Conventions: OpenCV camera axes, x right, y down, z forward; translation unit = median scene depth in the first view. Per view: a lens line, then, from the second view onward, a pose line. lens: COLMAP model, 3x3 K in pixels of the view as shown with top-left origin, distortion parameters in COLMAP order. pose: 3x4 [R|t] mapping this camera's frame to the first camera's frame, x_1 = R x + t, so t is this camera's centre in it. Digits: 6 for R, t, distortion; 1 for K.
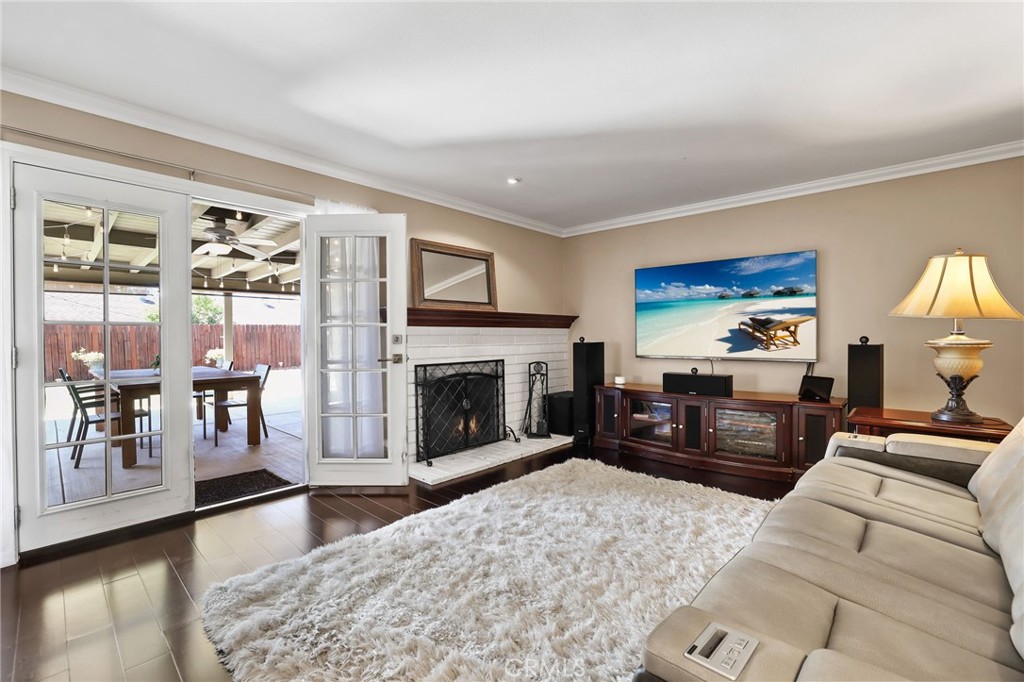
lens RADIAL K [[442.0, 0, 512.0], [0, 442.0, 341.0], [0, 0, 1]] dist [-0.044309, 0.000124]
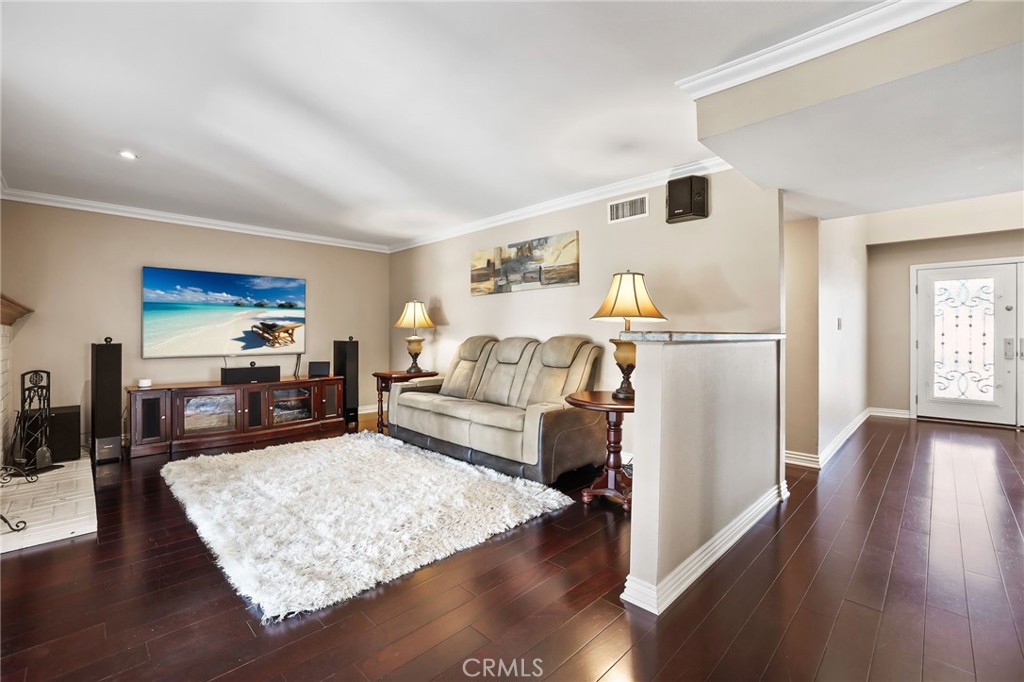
lens RADIAL K [[442.0, 0, 512.0], [0, 442.0, 341.0], [0, 0, 1]] dist [-0.044309, 0.000124]
pose [[0.033277, -0.006042, 0.999428, -0.732444], [0.015841, 0.999859, 0.005517, 0.006674], [-0.999321, 0.015649, 0.033368, 0.208347]]
